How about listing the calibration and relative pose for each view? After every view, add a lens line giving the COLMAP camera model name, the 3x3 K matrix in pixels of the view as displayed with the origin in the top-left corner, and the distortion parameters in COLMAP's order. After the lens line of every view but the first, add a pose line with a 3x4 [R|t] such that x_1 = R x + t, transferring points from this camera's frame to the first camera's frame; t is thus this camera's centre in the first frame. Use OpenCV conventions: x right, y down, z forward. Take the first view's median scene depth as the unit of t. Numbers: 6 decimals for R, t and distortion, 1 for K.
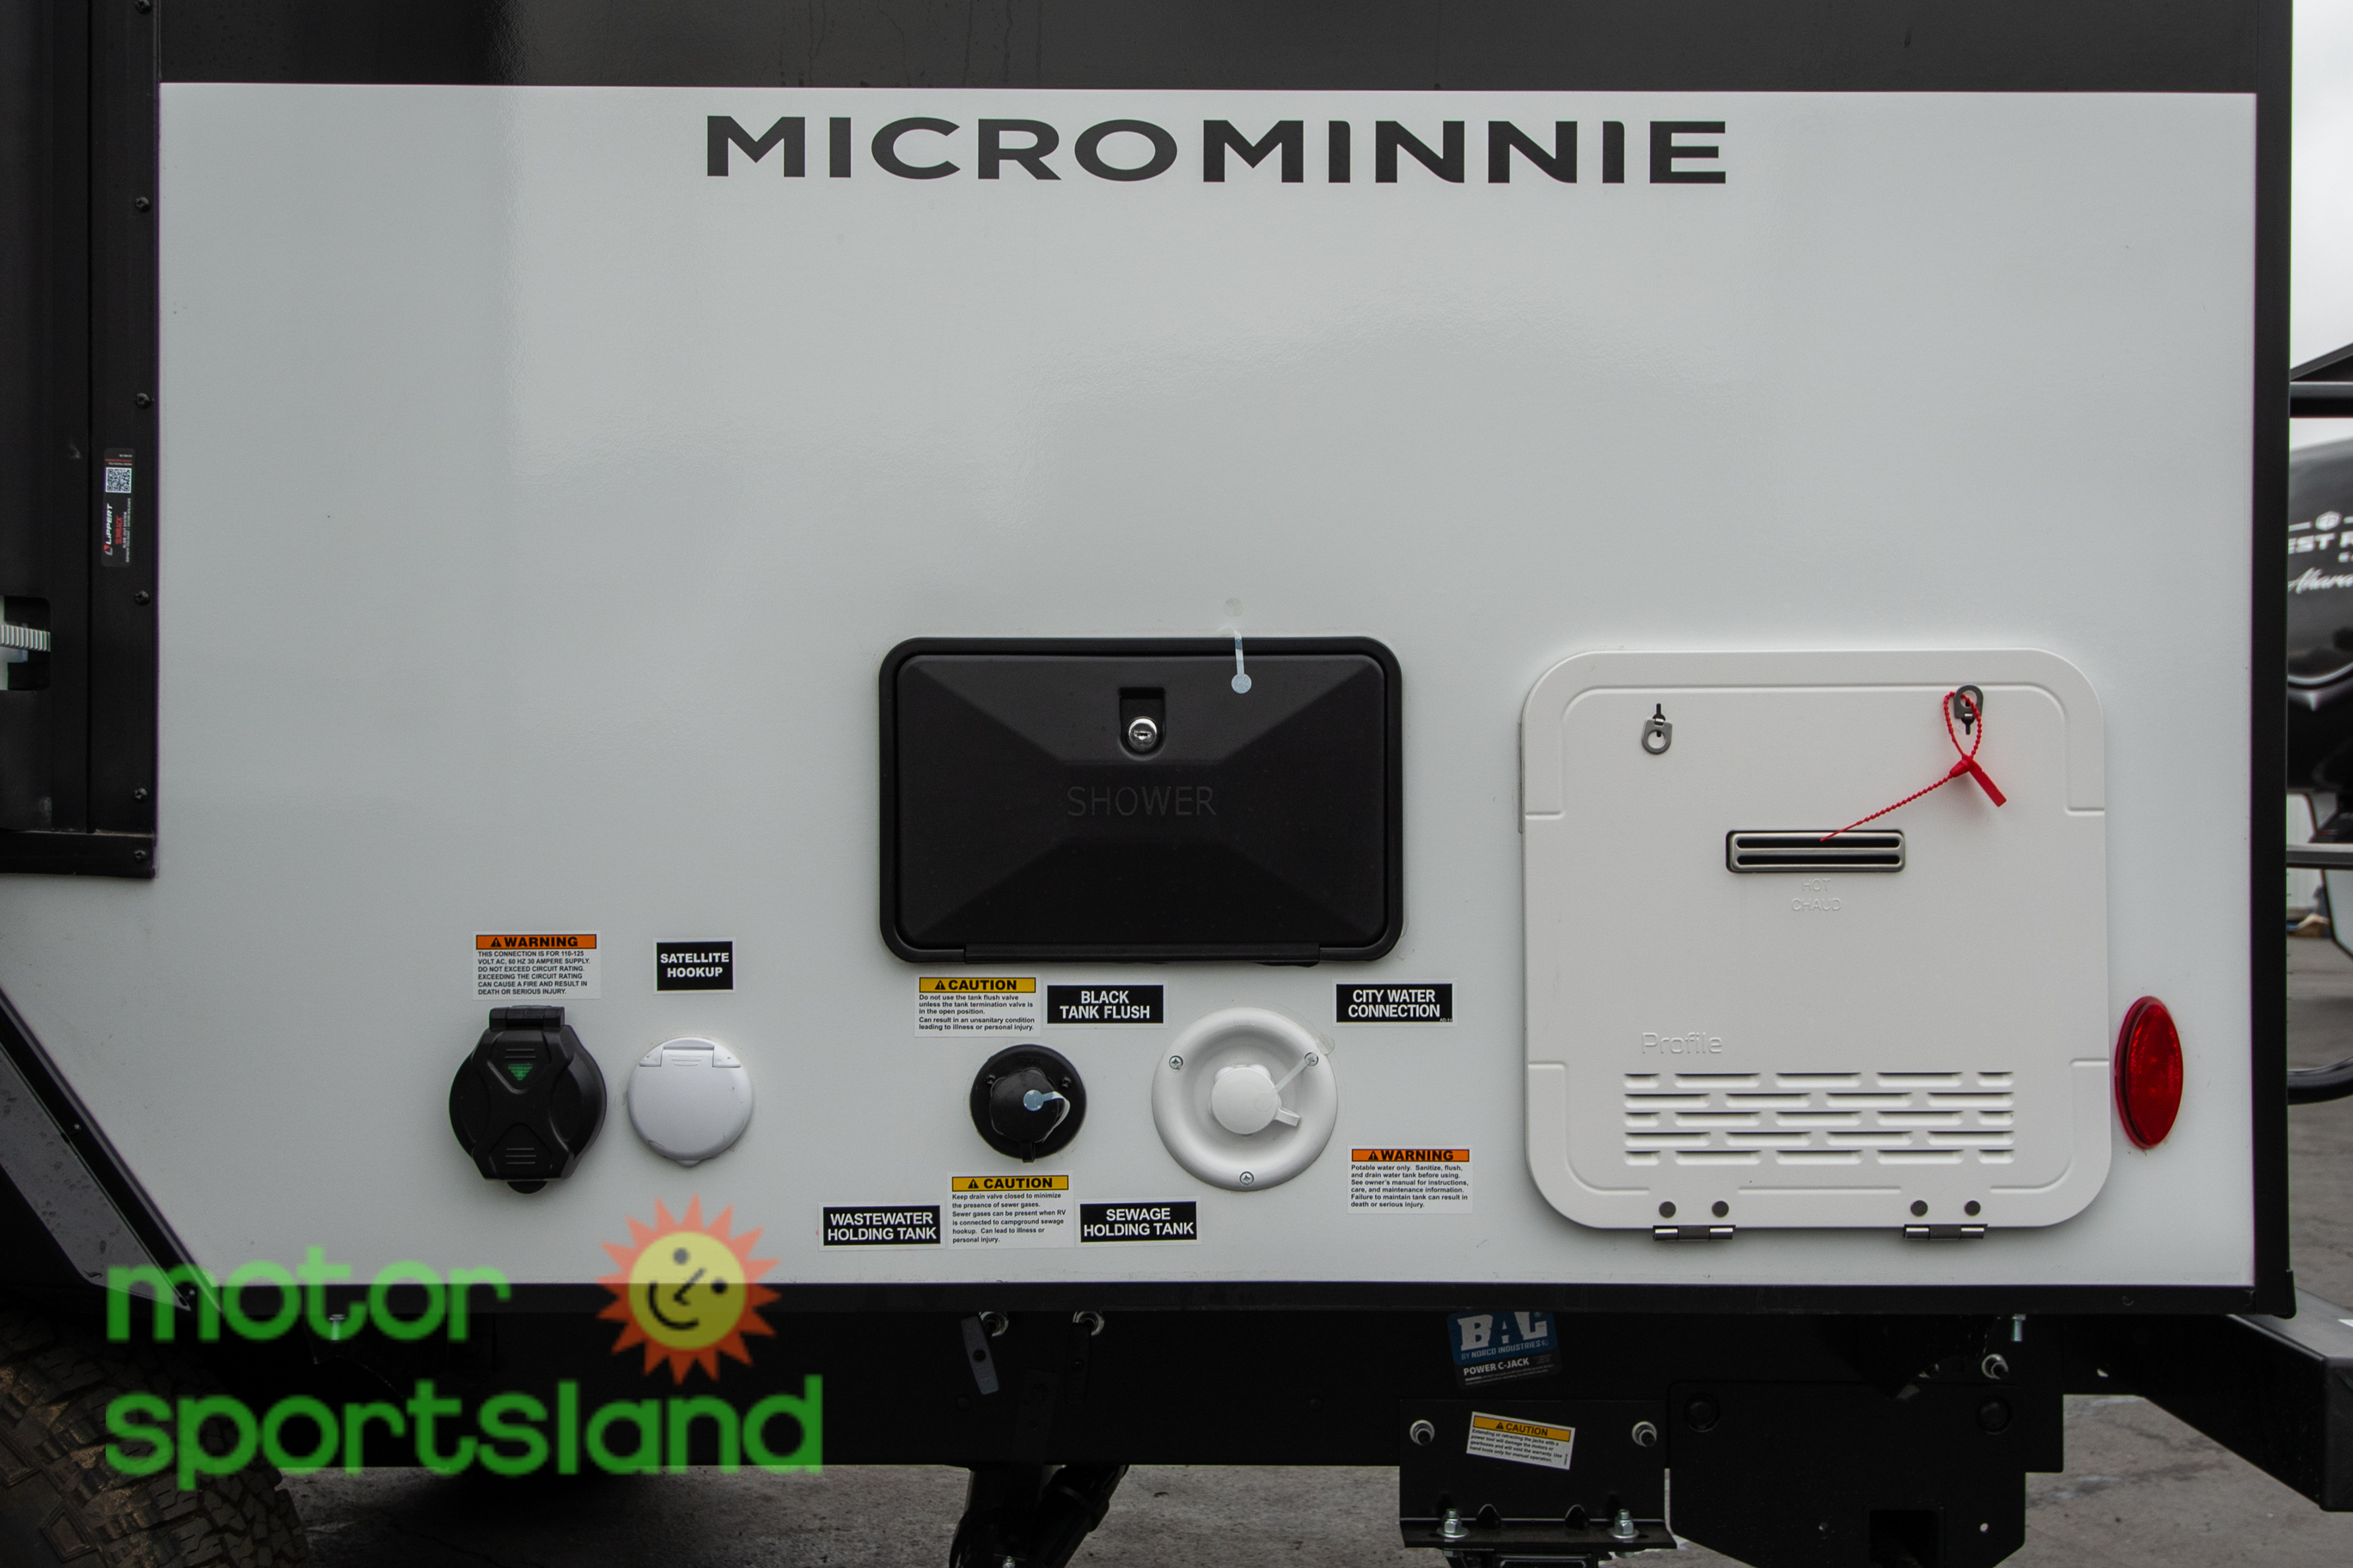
lens RADIAL K [[2387.0, 0, 1175.3], [0, 2387.0, 784.2], [0, 0, 1]] dist [0.047157, 0.000000]
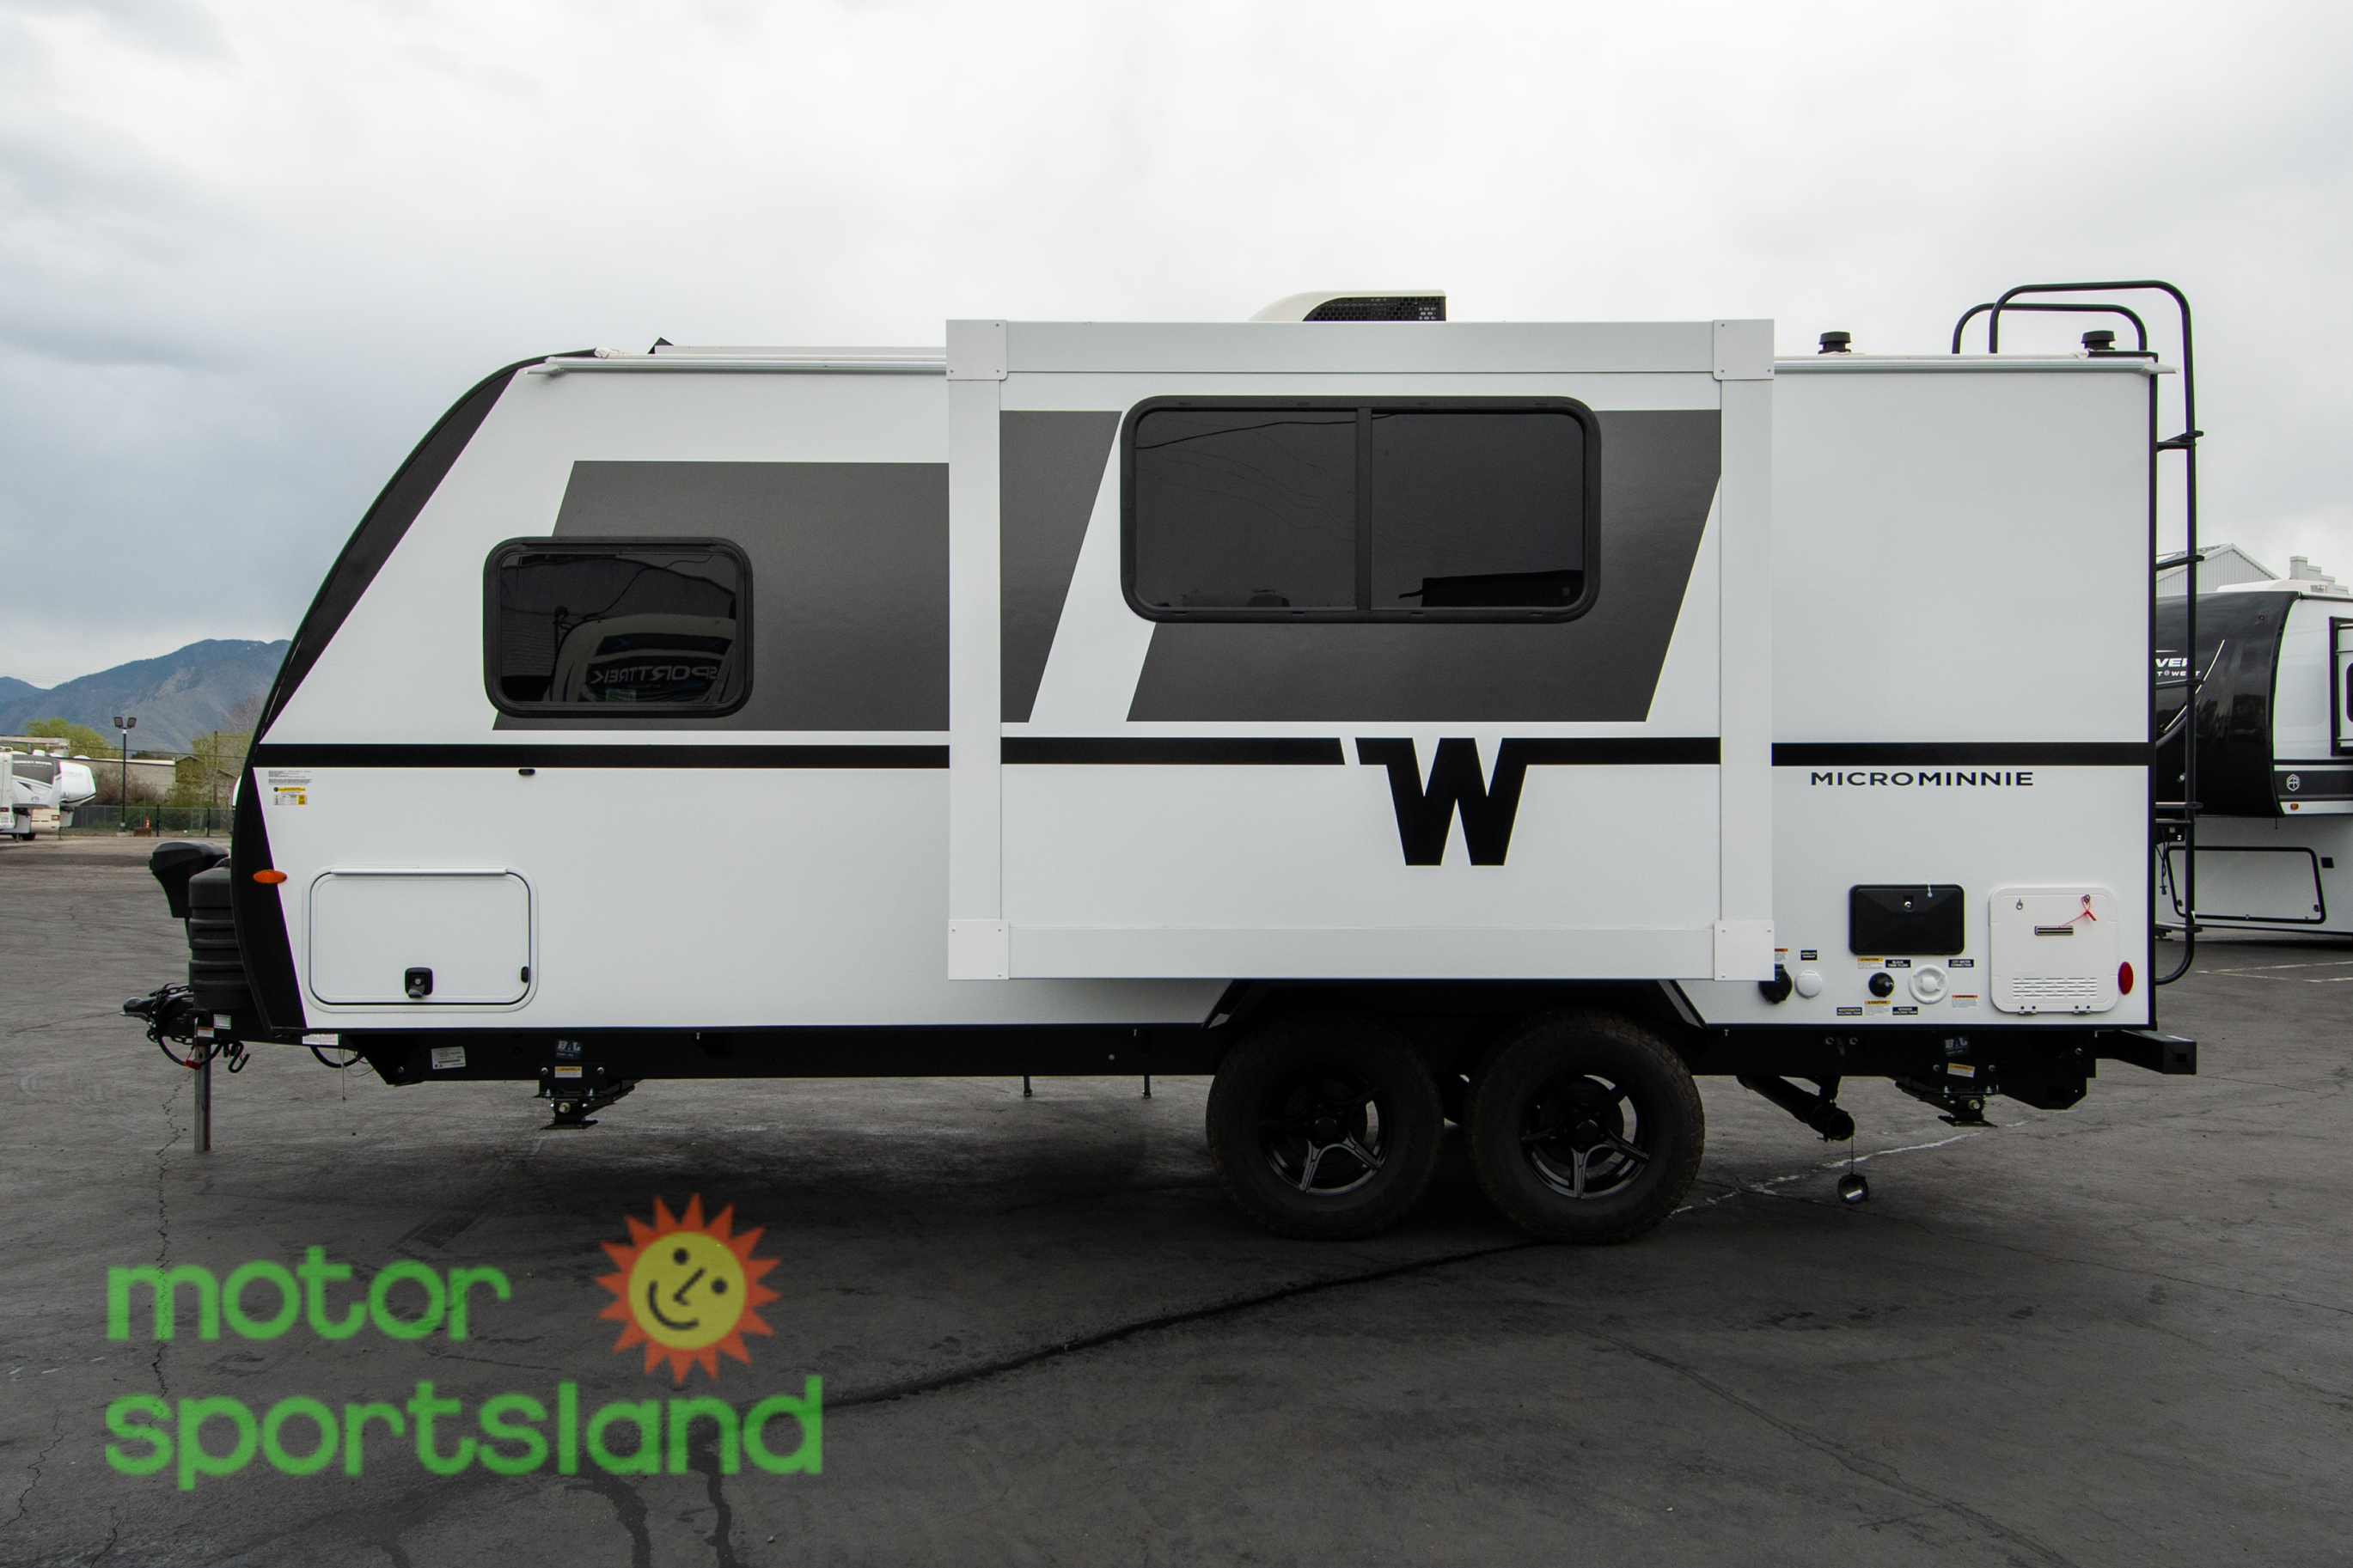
lens RADIAL K [[1818.1, 0, 1226.6], [0, 1818.1, 780.3], [0, 0, 1]] dist [0.028227, 0.000108]
pose [[0.999978, -0.002697, -0.005986, -1.304709], [0.002716, 0.999991, 0.003298, -0.277207], [0.005977, -0.003314, 0.999977, -2.534369]]
